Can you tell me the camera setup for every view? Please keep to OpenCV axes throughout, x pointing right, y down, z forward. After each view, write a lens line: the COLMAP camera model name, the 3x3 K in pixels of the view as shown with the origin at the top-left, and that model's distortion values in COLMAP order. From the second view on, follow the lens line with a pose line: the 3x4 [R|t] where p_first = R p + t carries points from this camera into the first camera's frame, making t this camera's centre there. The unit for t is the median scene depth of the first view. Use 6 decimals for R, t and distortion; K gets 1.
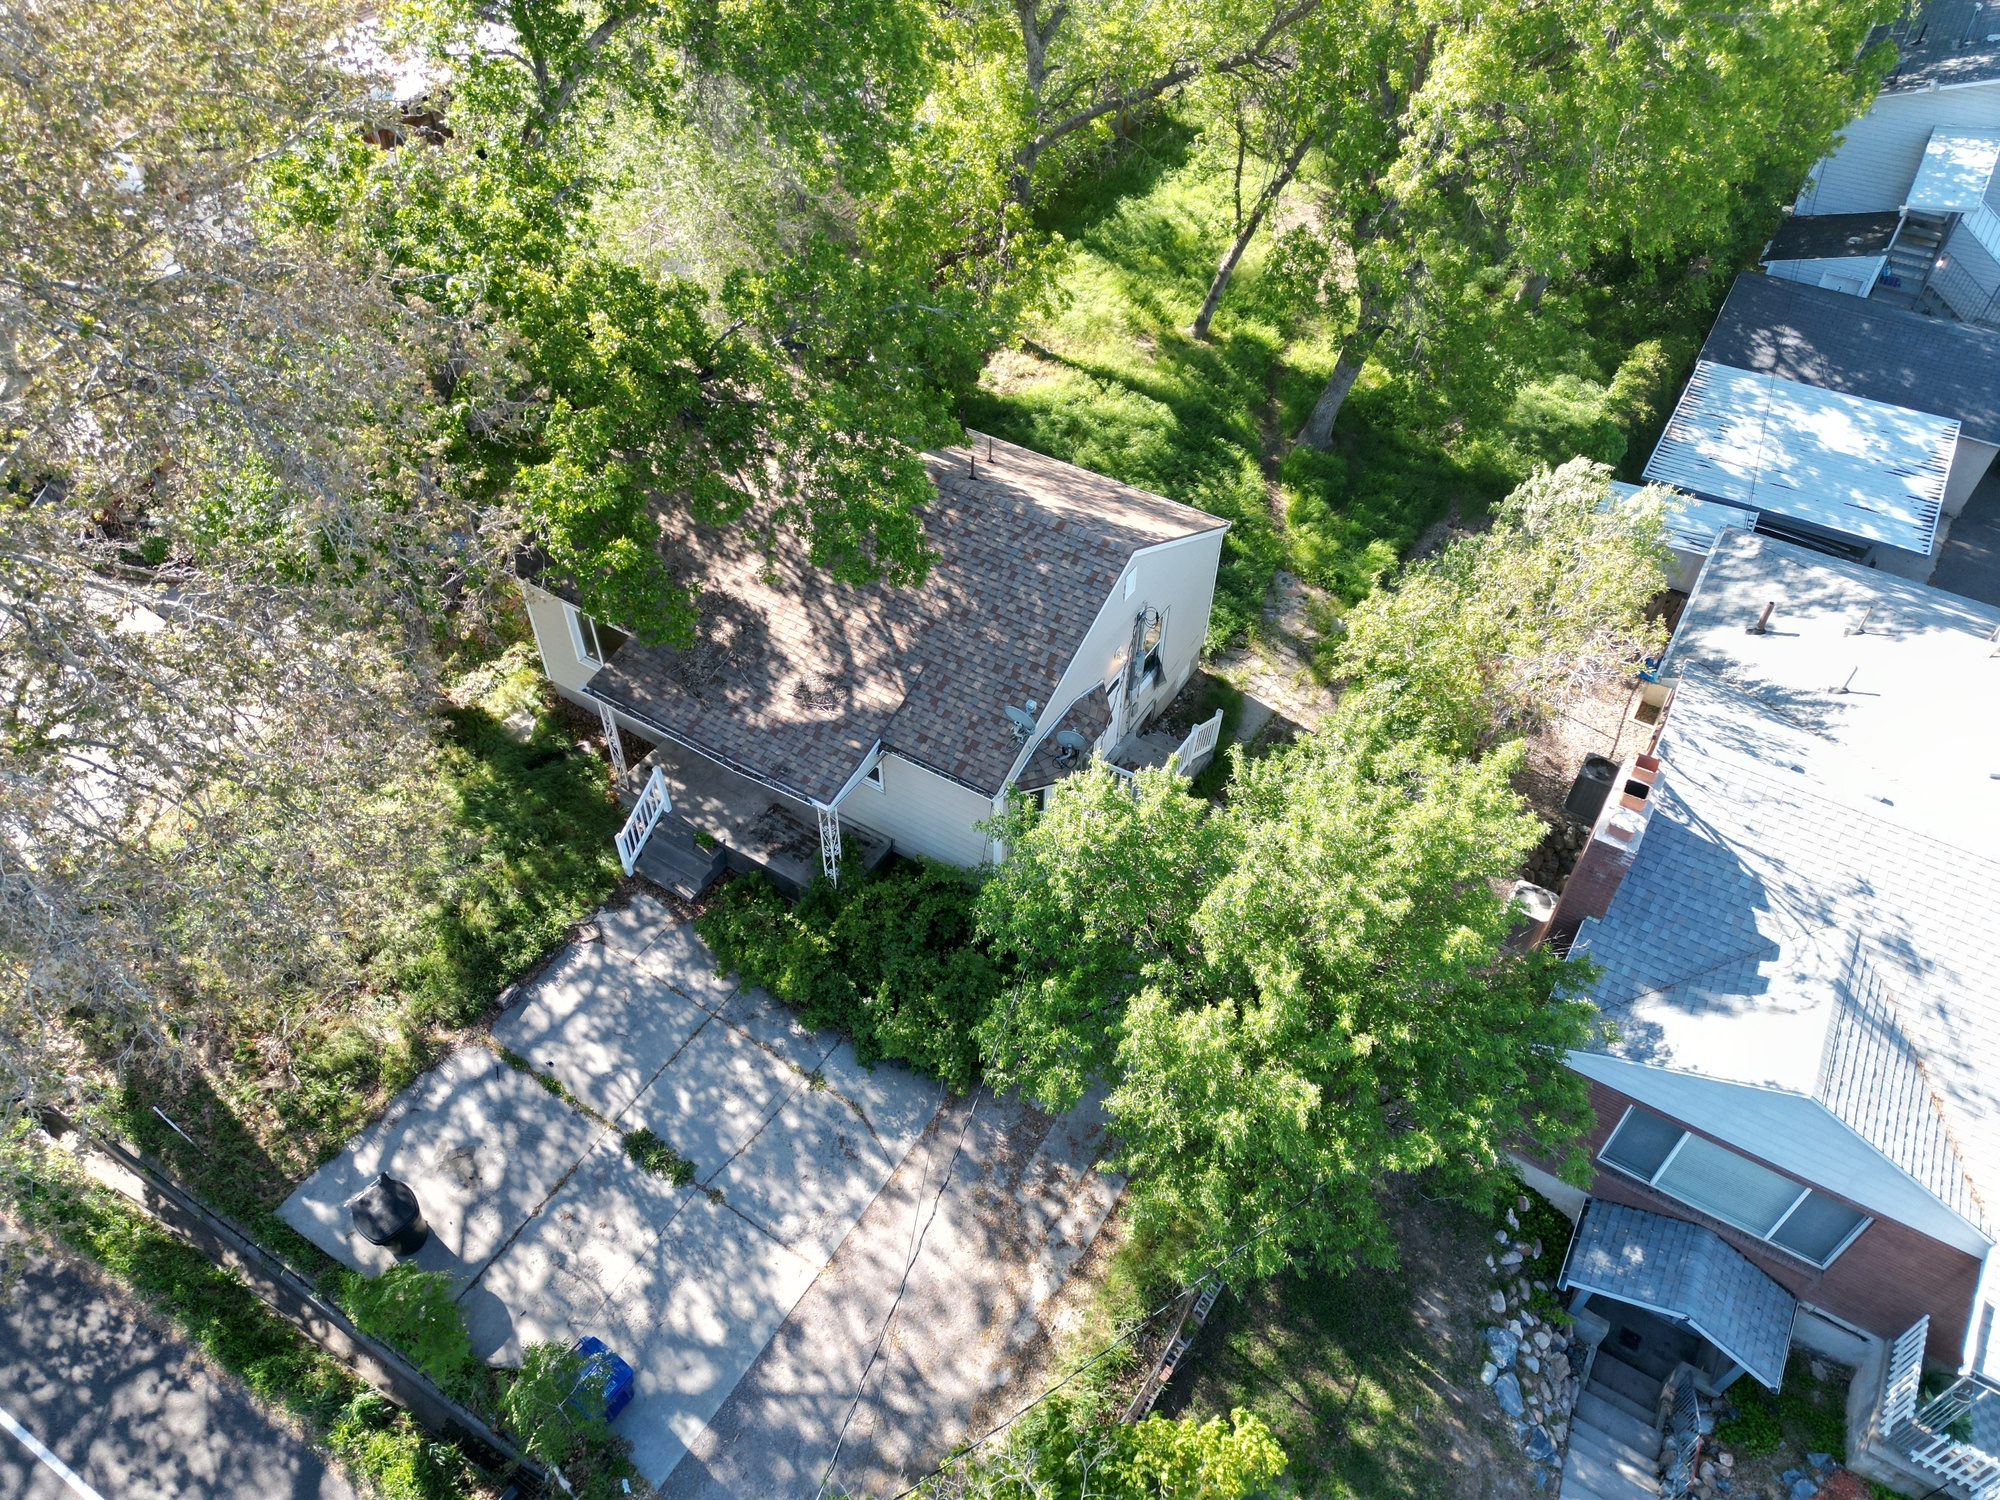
lens RADIAL K [[1352.3, 0, 995.1], [0, 1352.3, 748.6], [0, 0, 1]] dist [0.077737, -0.062669]
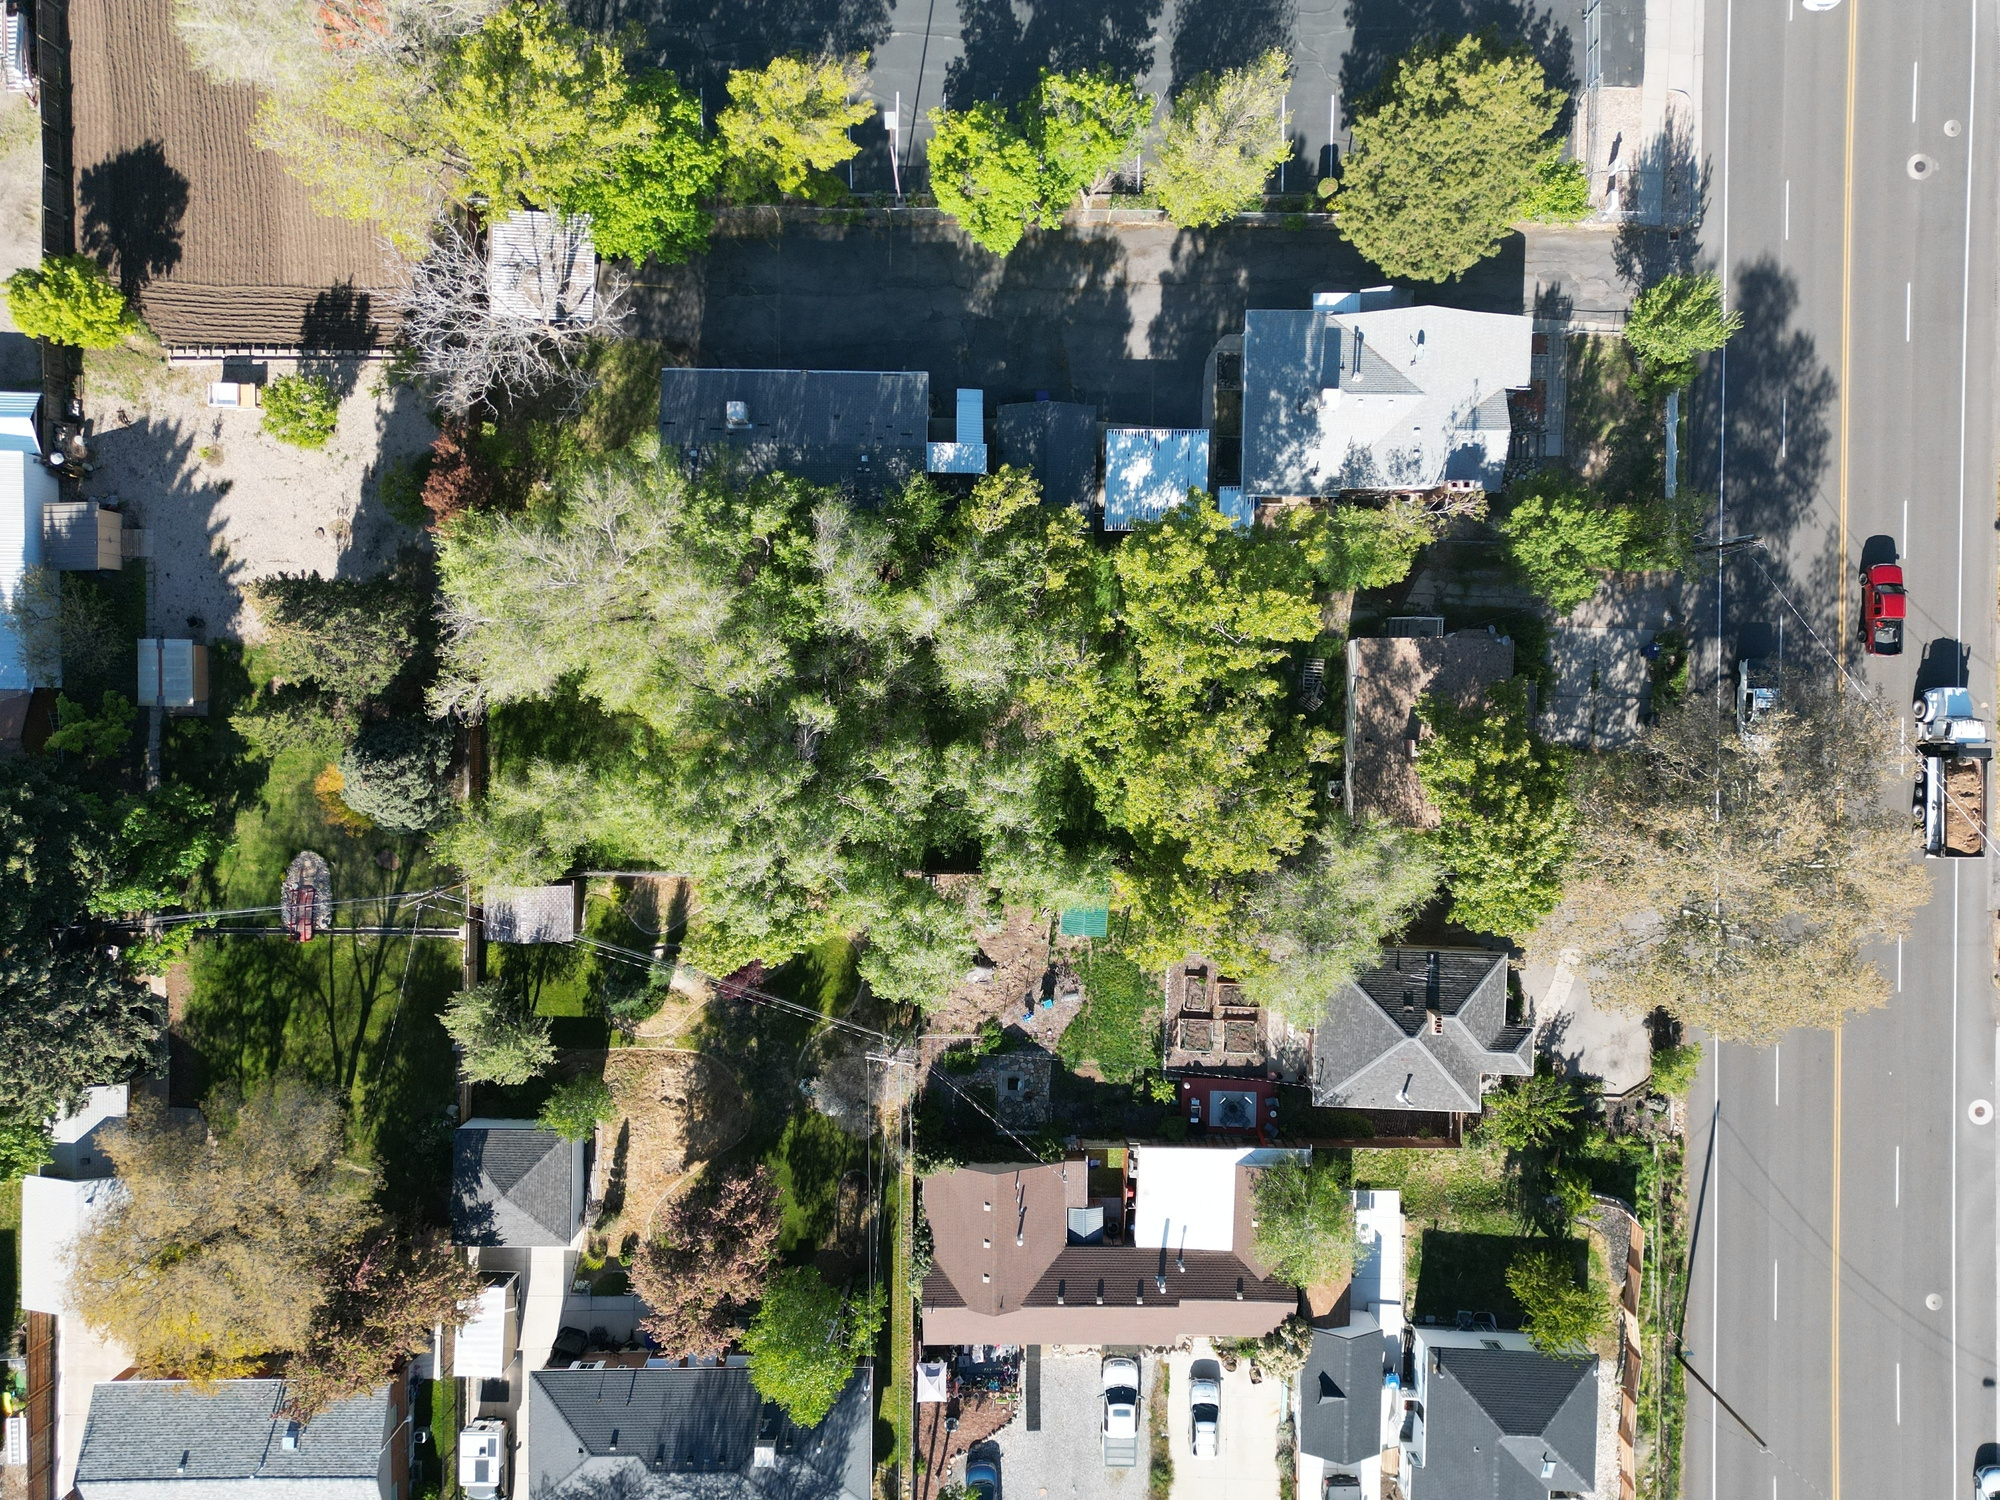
lens RADIAL K [[1352.3, 0, 995.1], [0, 1352.3, 748.6], [0, 0, 1]] dist [0.077737, -0.062669]
pose [[-0.519400, -0.853923, -0.032254, 0.536969], [0.603045, -0.393023, 0.694168, -3.179627], [-0.605443, 0.341100, 0.719090, -0.629234]]
